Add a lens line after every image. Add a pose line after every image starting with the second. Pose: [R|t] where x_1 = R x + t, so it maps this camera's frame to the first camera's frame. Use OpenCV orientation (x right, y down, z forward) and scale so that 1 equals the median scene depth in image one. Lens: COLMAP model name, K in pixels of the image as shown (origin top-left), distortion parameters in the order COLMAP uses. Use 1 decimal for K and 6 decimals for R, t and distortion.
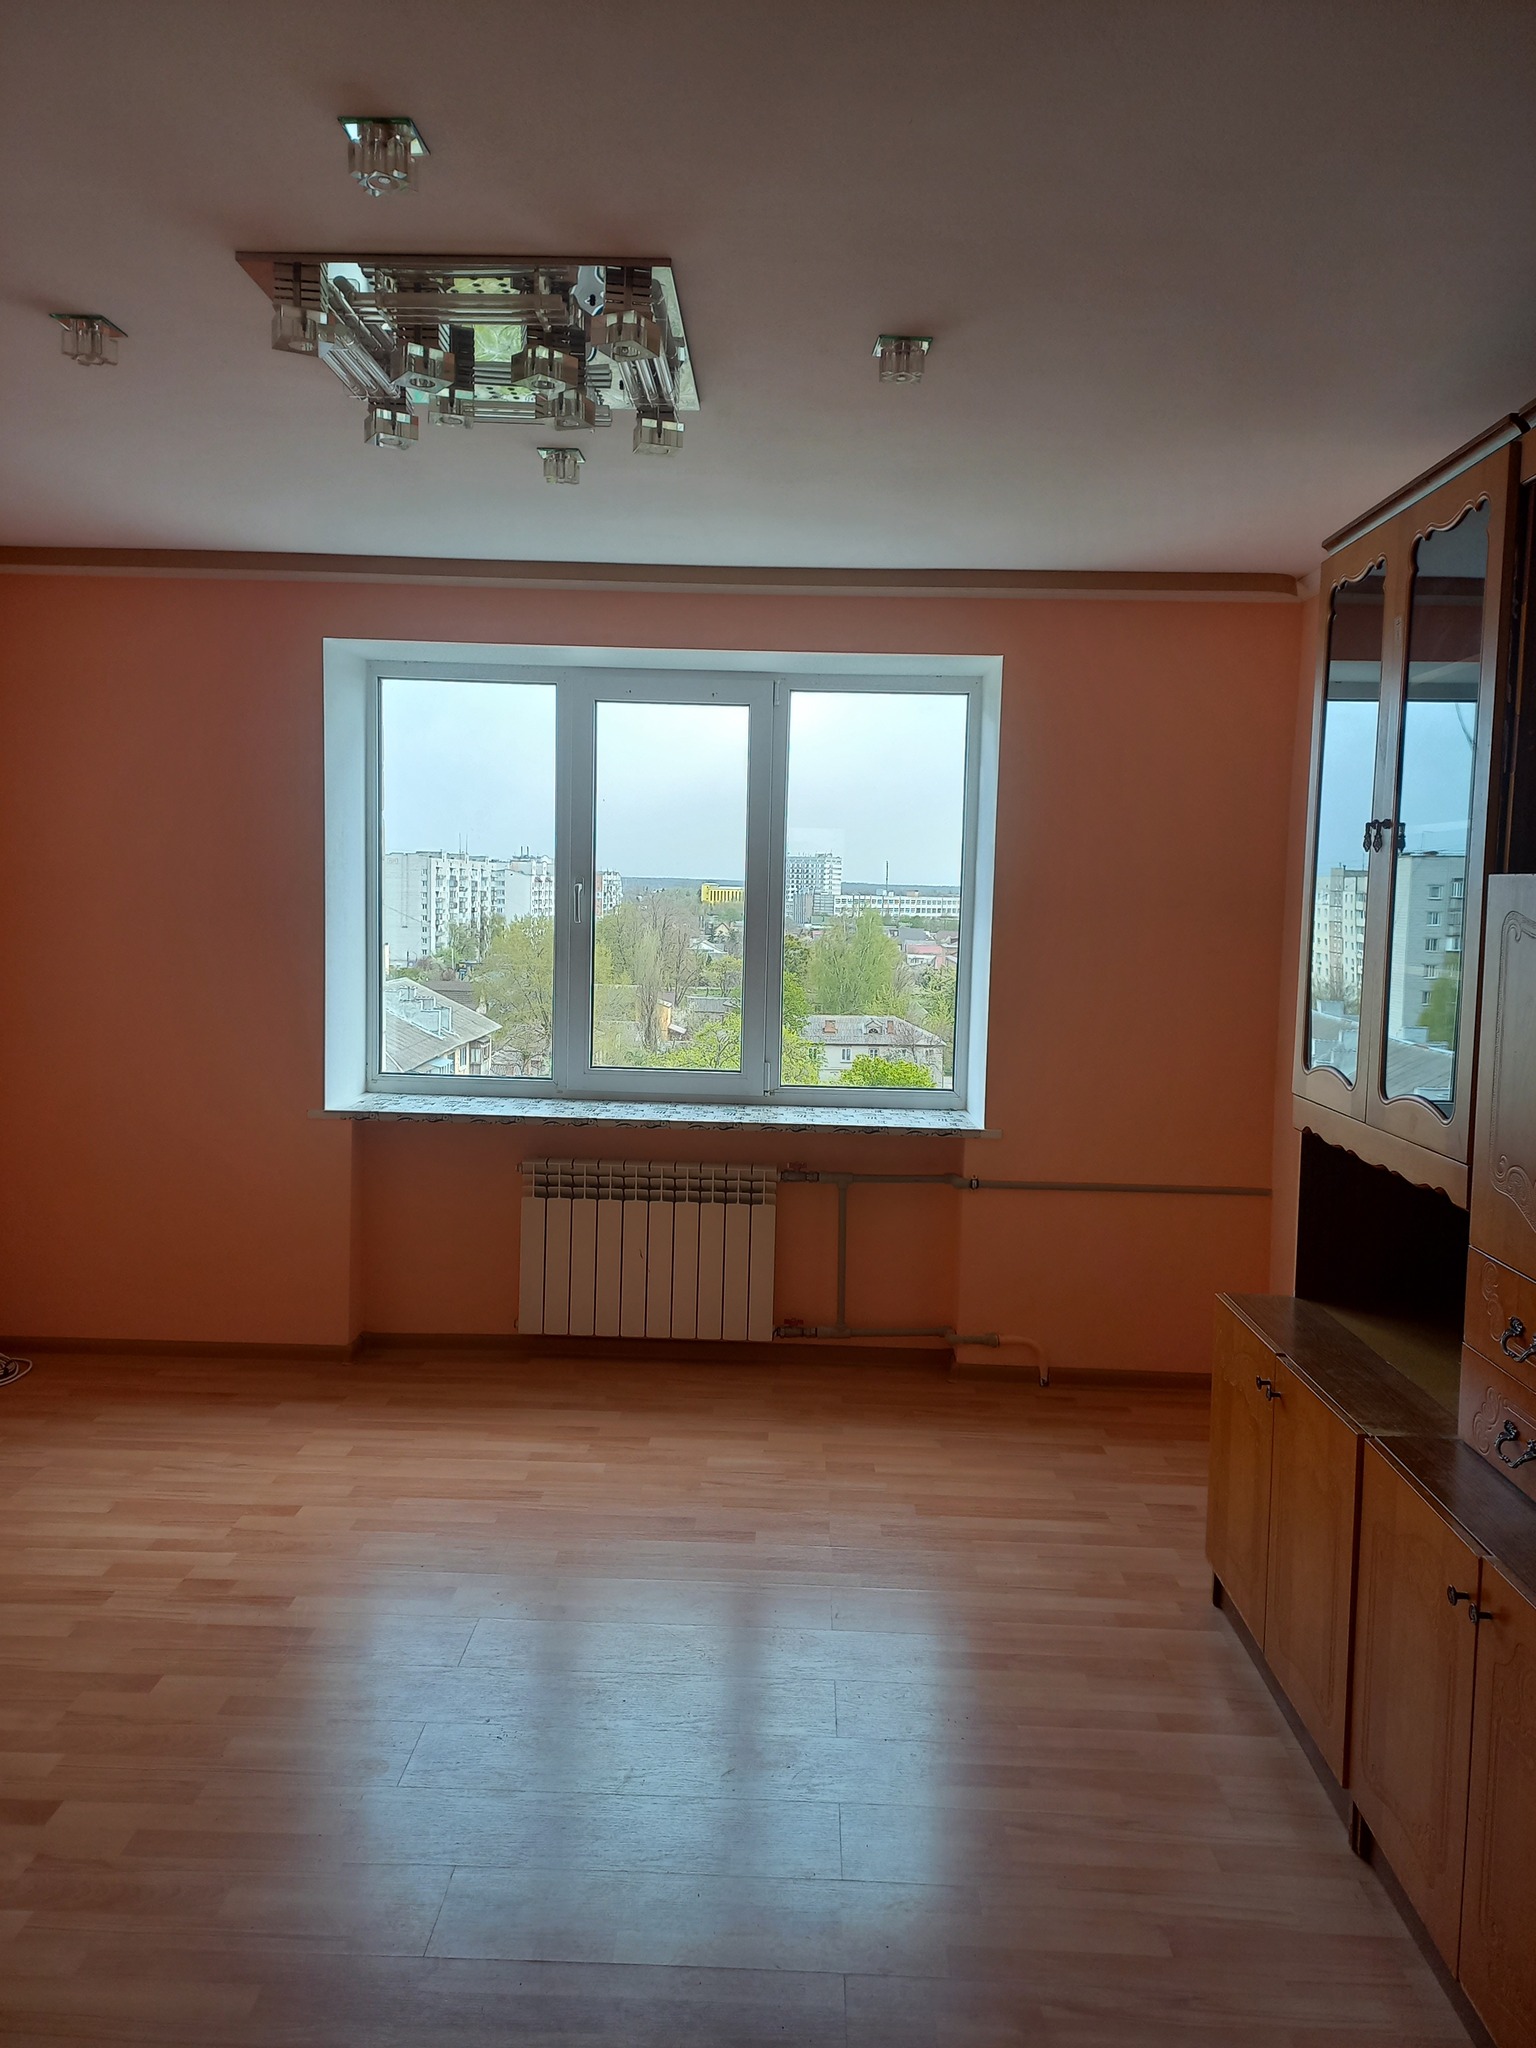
lens RADIAL K [[1514.4, 0, 768.0], [0, 1514.4, 1024.0], [0, 0, 1]] dist [0.119715, -0.153828]
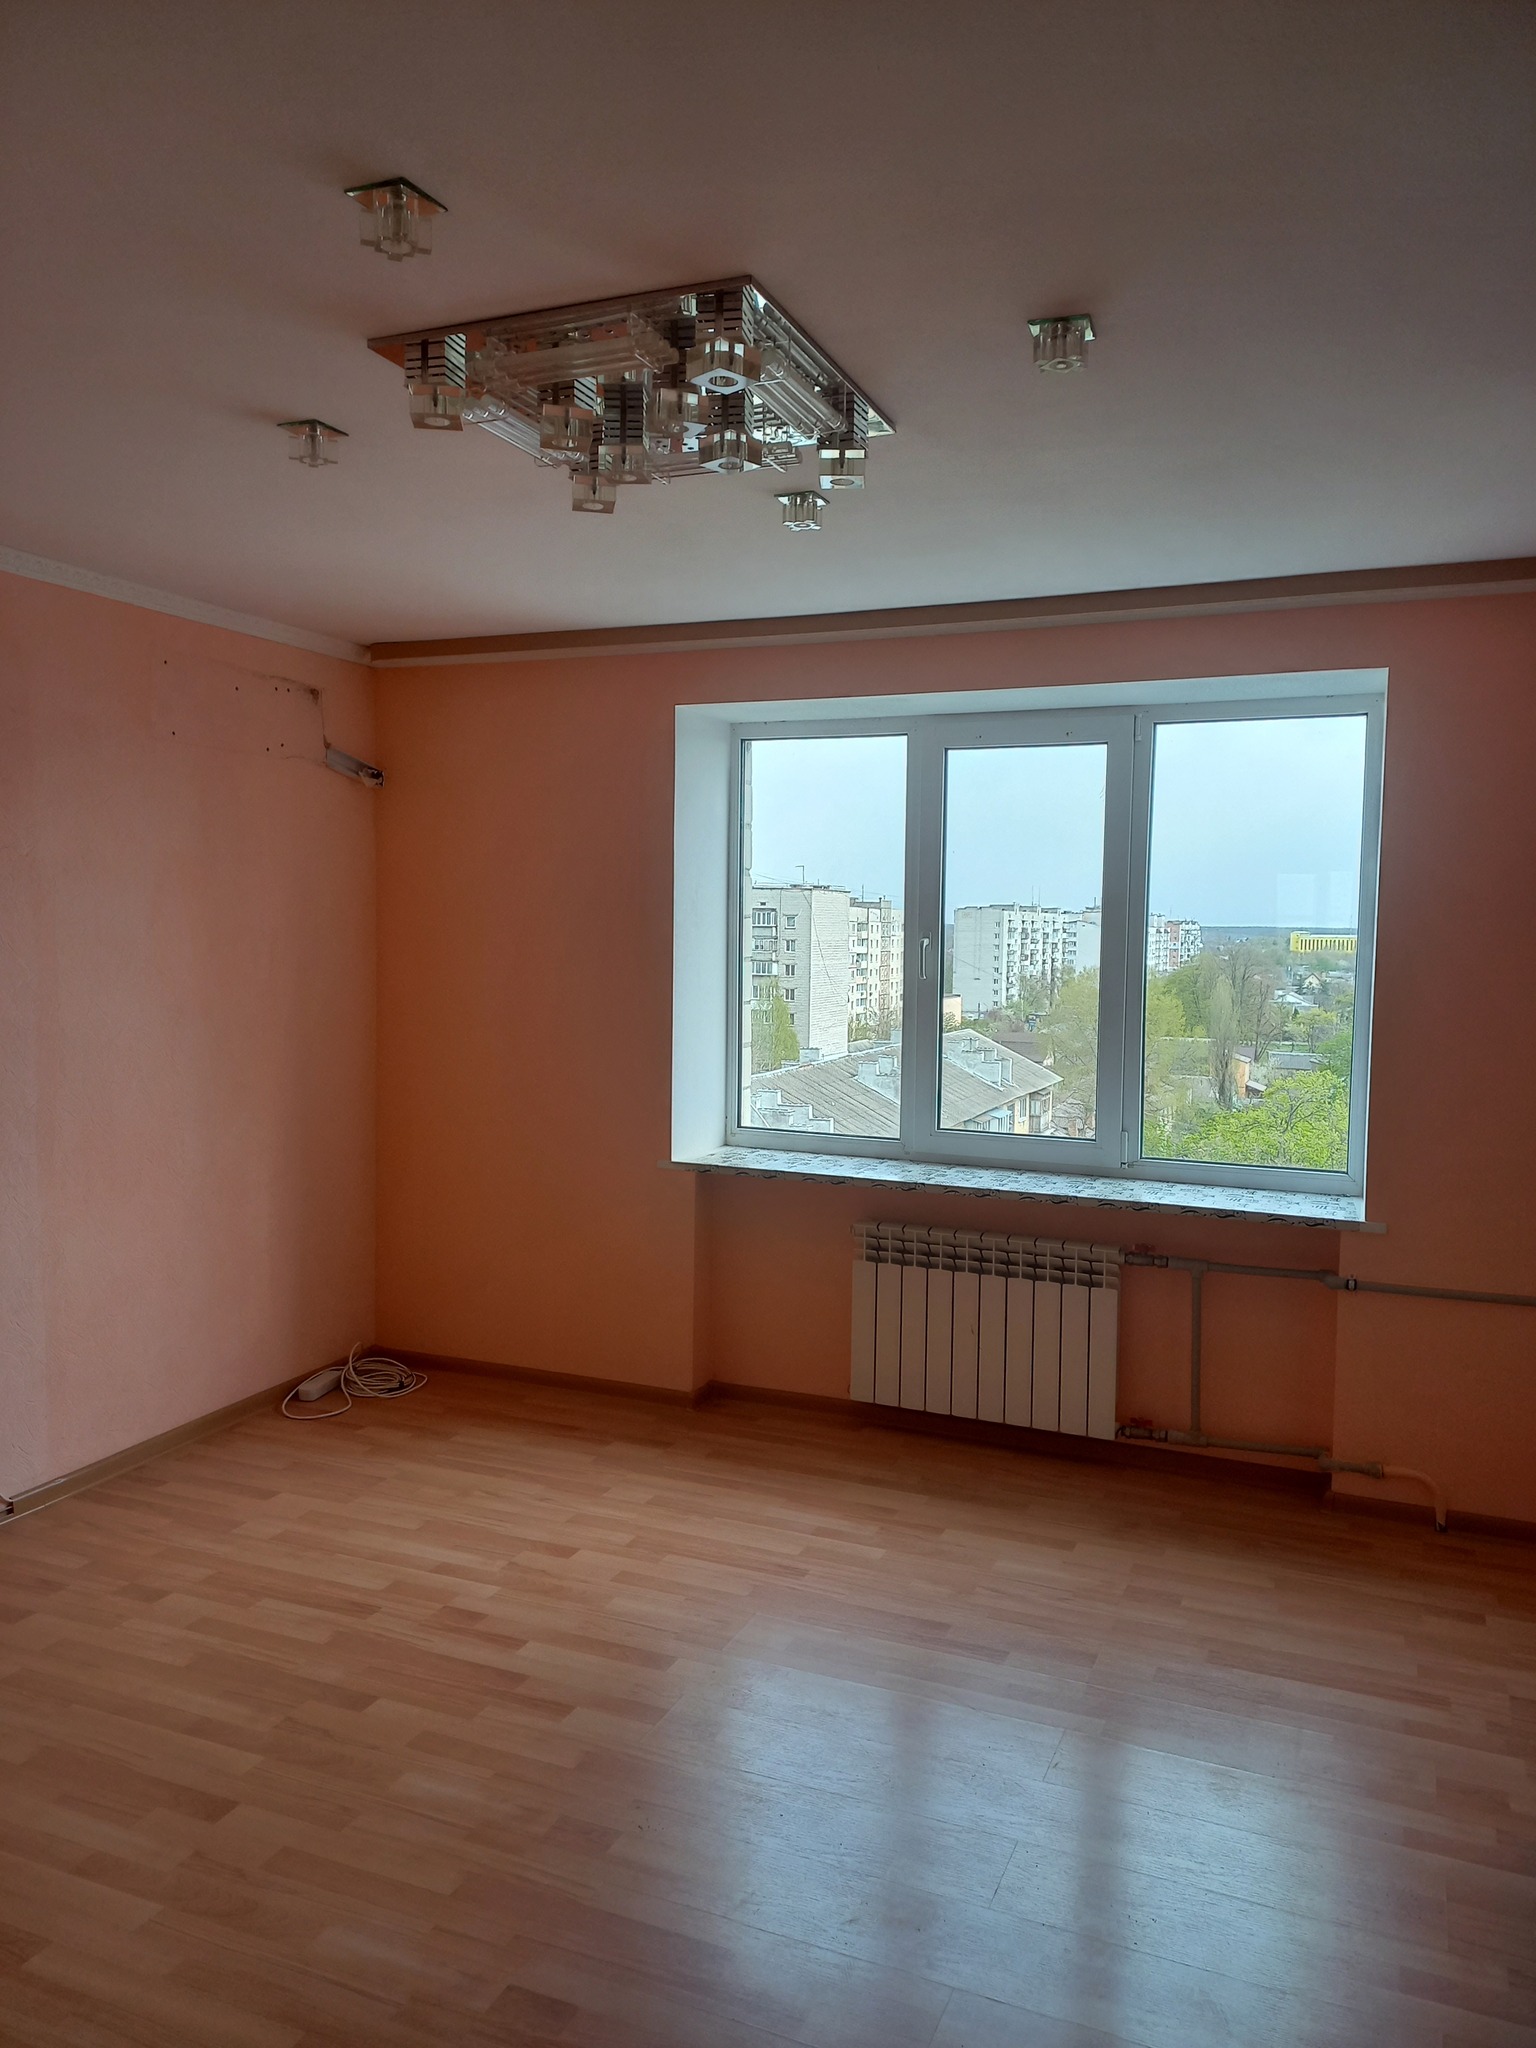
lens RADIAL K [[1510.7, 0, 766.8], [0, 1510.7, 1047.3], [0, 0, 1]] dist [0.111002, -0.154598]
pose [[0.928737, 0.017569, -0.370323, 0.146343], [-0.024337, 0.999611, -0.013612, -0.008203], [0.369940, 0.021654, 0.928803, 0.074730]]
